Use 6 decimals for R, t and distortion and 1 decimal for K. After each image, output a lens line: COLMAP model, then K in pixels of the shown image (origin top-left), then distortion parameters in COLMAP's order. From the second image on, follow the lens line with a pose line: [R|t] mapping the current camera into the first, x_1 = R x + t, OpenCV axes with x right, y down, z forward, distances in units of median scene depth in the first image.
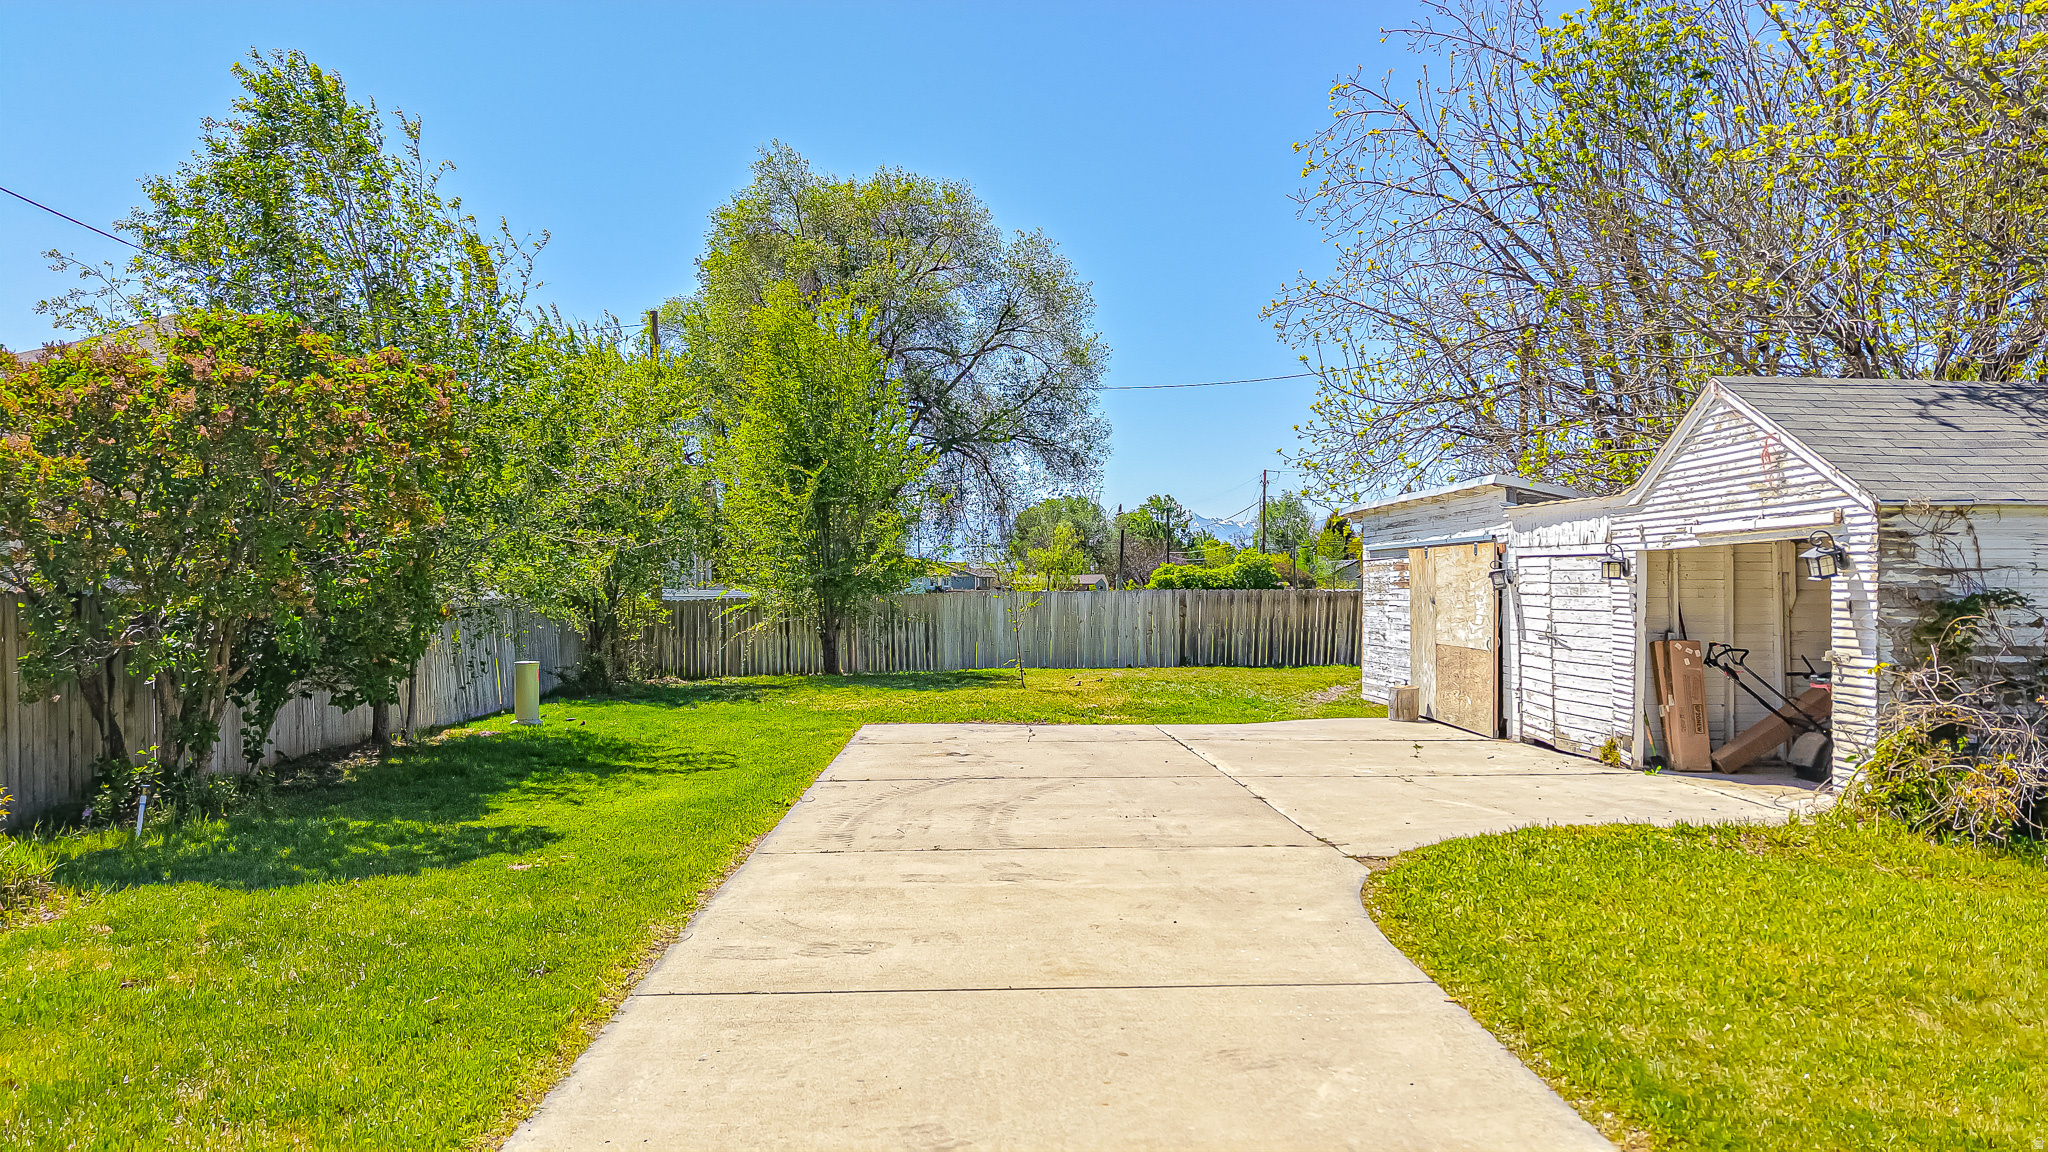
lens RADIAL K [[1365.0, 0, 1063.6], [0, 1365.0, 565.6], [0, 0, 1]] dist [0.035841, -0.041088]
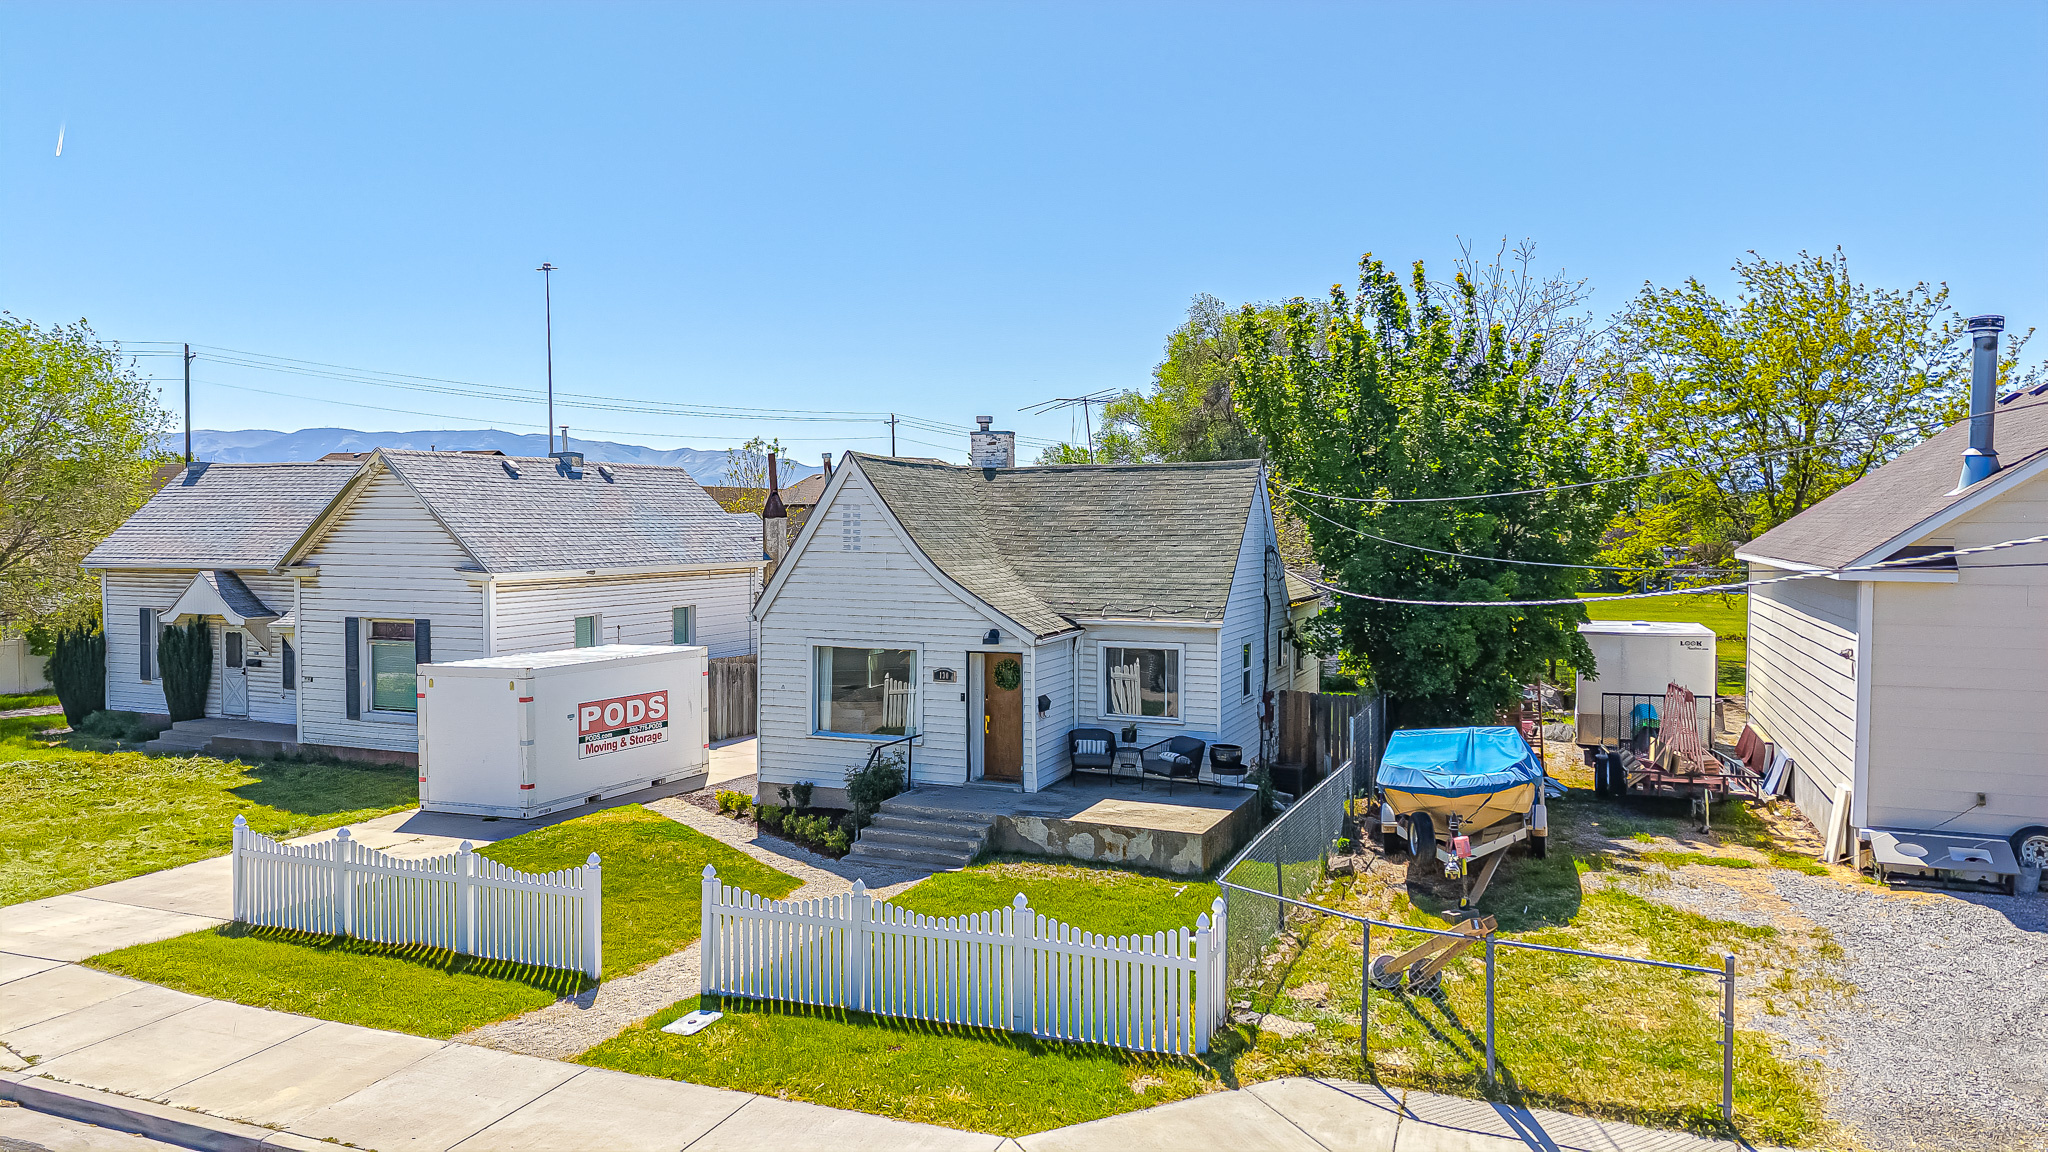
lens RADIAL K [[1365.0, 0, 1025.0], [0, 1365.0, 575.0], [0, 0, 1]] dist [0.035841, -0.041088]
pose [[0.900578, 0.018380, -0.434306, 1.085453], [0.002040, 0.998916, 0.046506, -0.219446], [0.434690, -0.042769, 0.899564, -1.894833]]
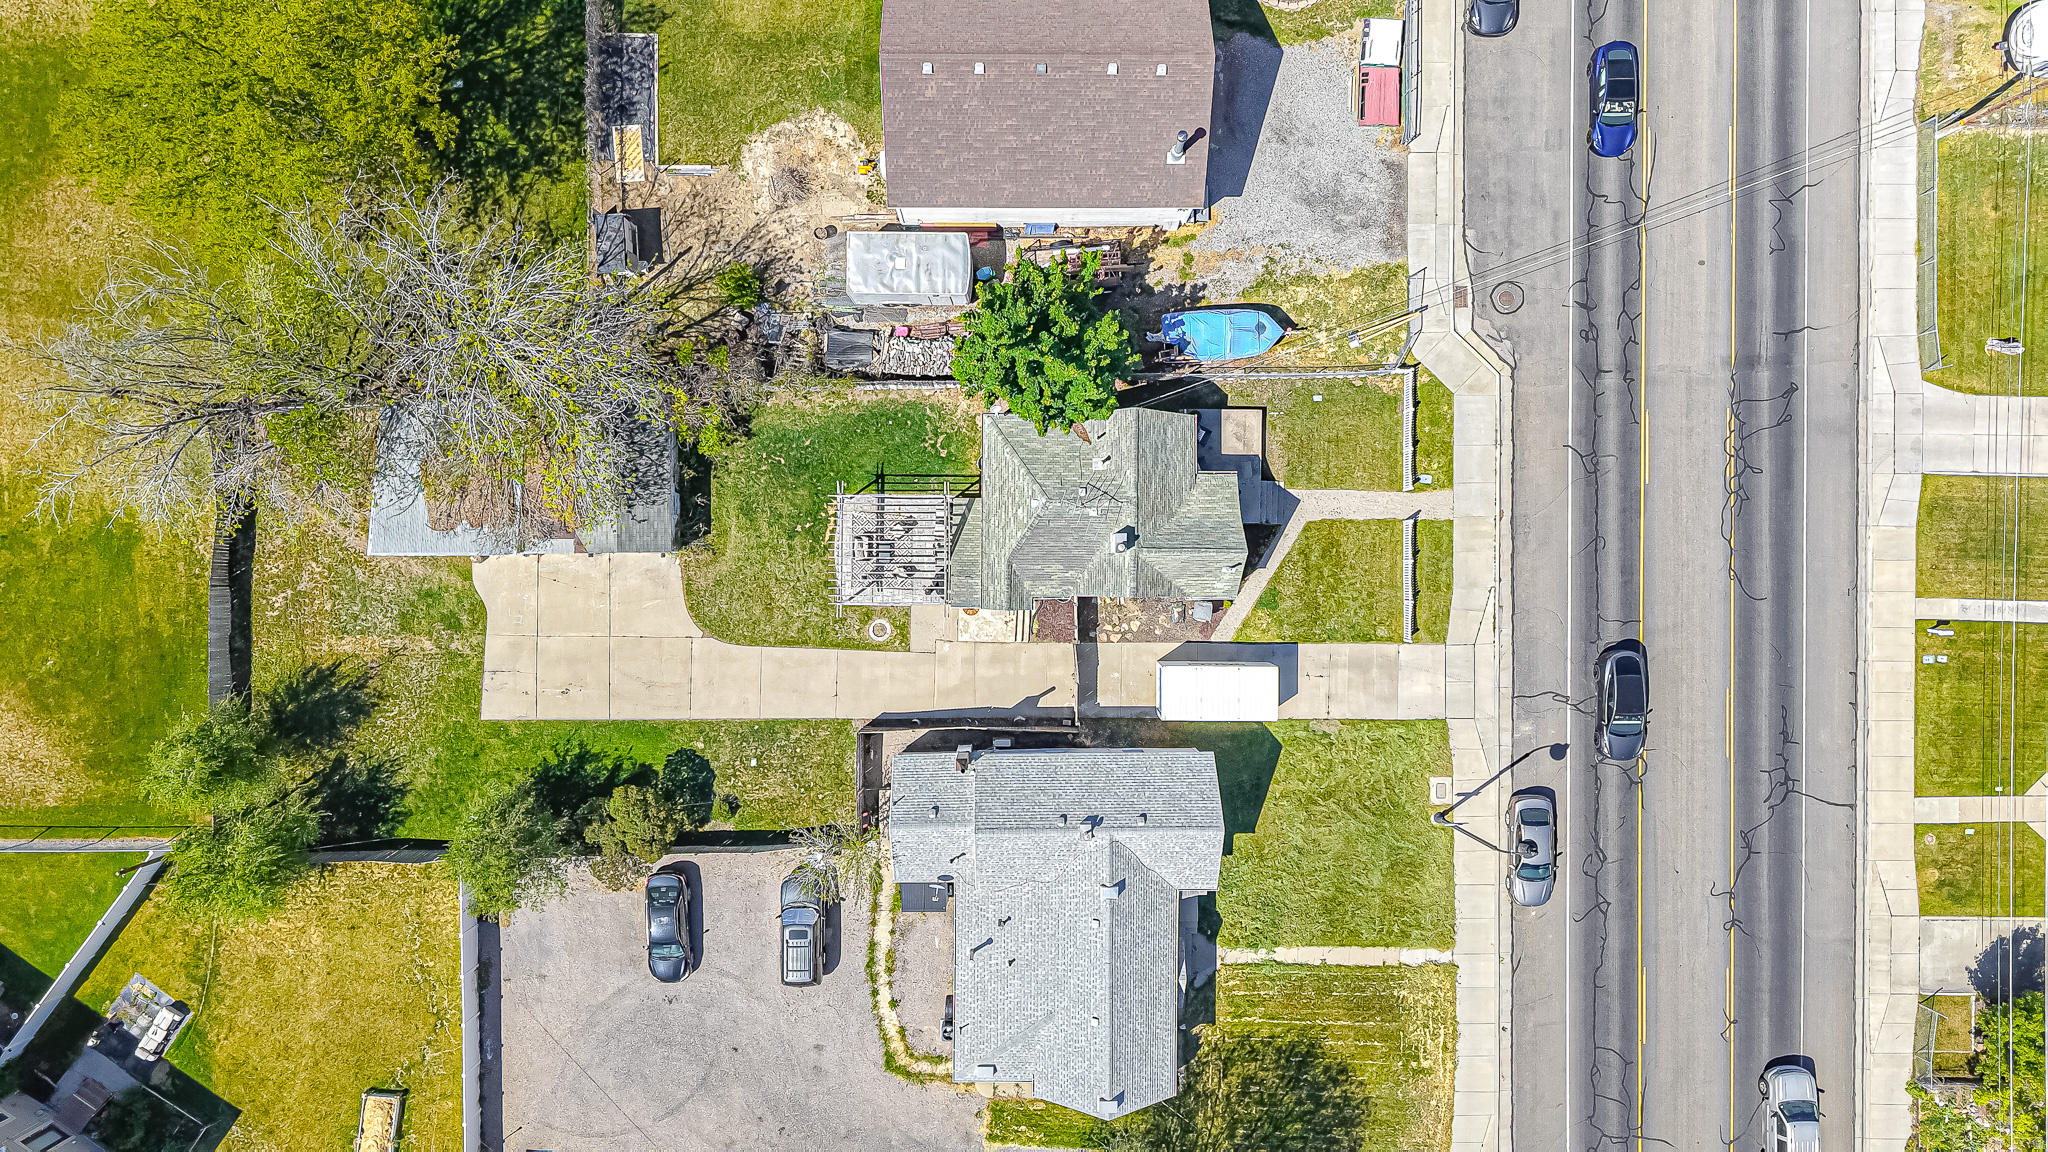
lens RADIAL K [[1365.0, 0, 1019.9], [0, 1365.0, 577.3], [0, 0, 1]] dist [0.035841, -0.041088]
pose [[0.067391, -0.997726, -0.001136, 0.304321], [-0.016295, -0.002239, 0.999865, -3.349817], [-0.997594, -0.067363, -0.016409, -0.274649]]
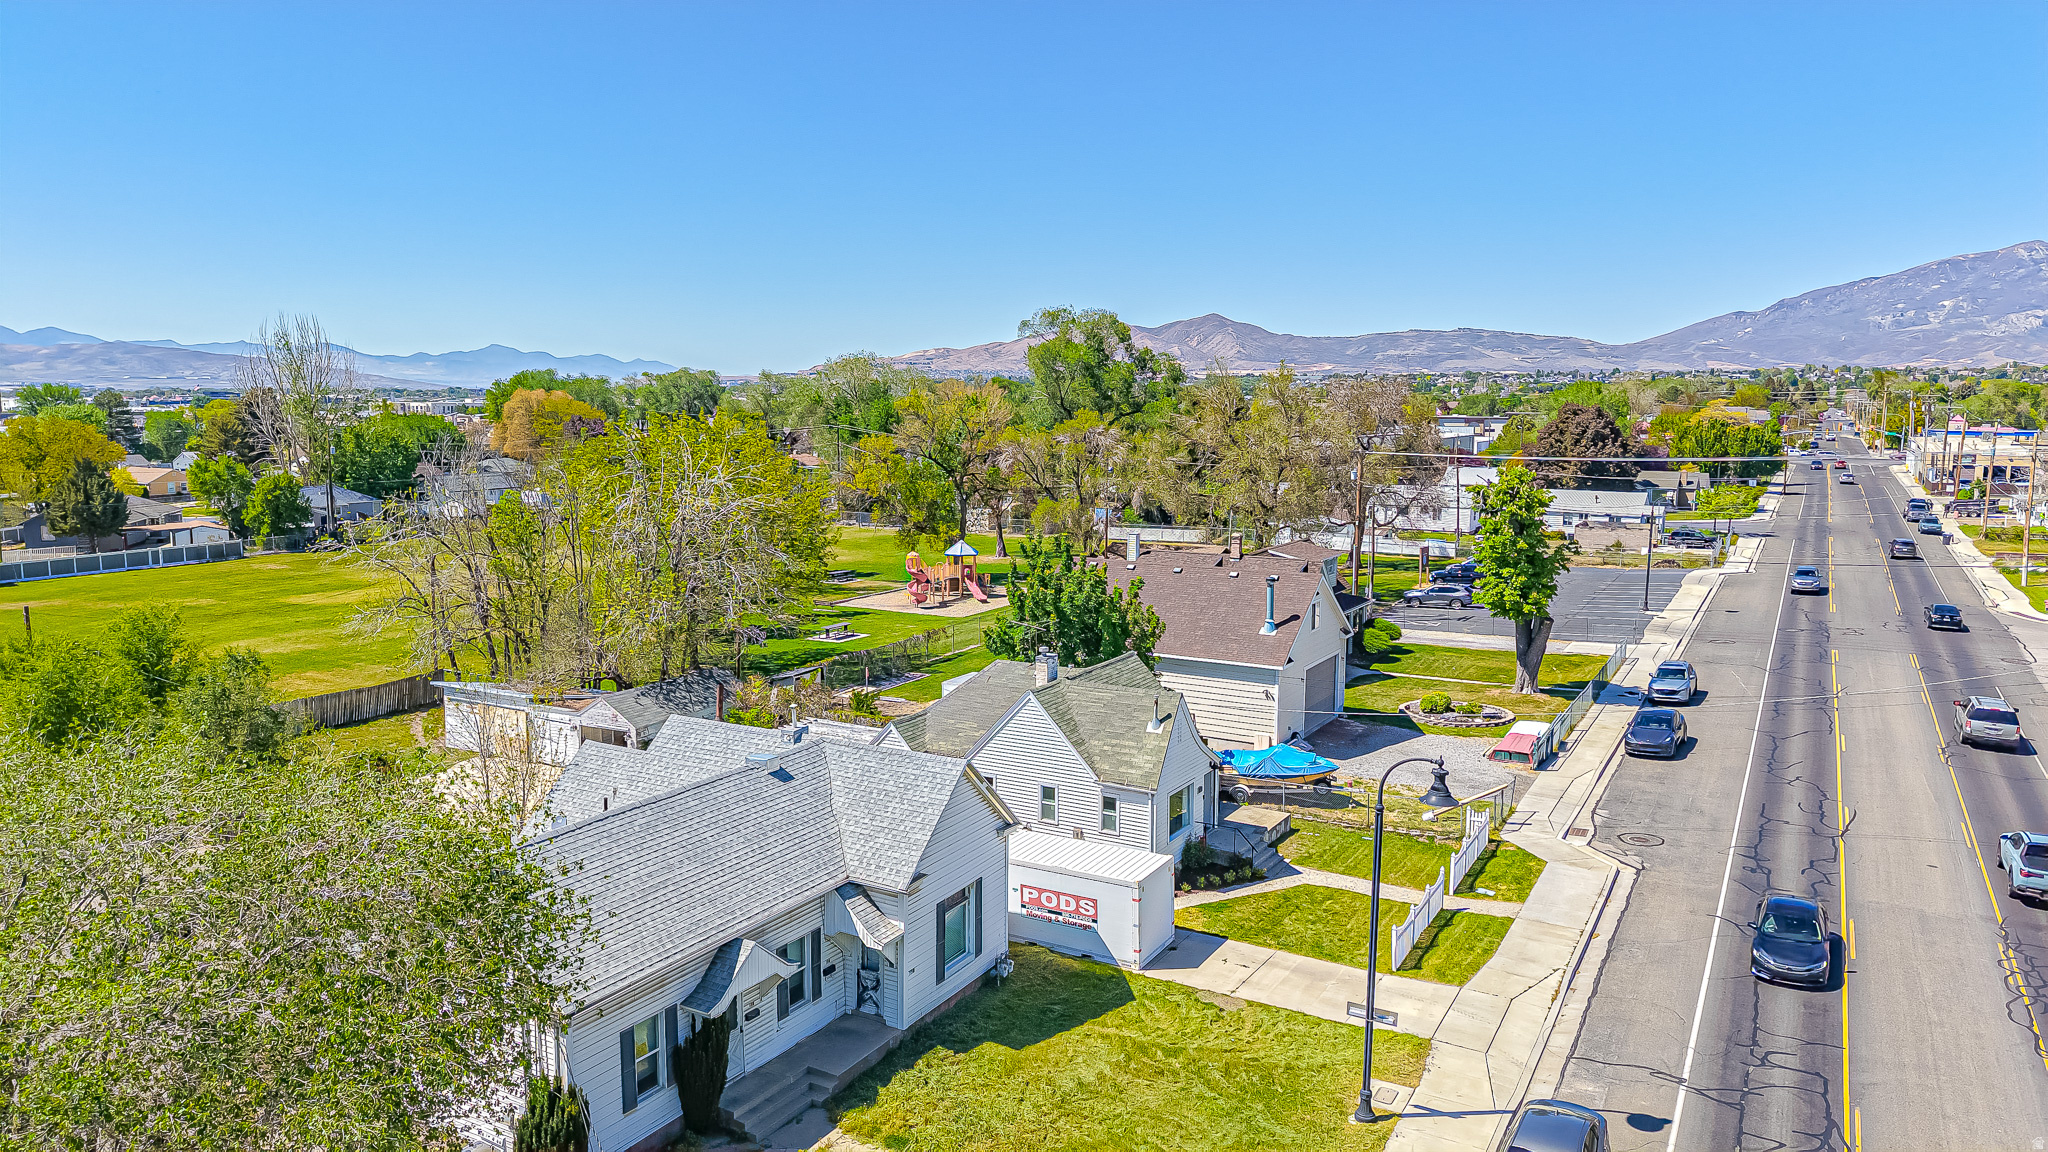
lens RADIAL K [[1365.0, 0, 1014.2], [0, 1365.0, 576.1], [0, 0, 1]] dist [0.035841, -0.041088]
pose [[0.563466, -0.110342, 0.818738, -1.762693], [-0.008962, 0.990166, 0.139613, -0.825688], [-0.826091, -0.086005, 0.556935, -1.935417]]
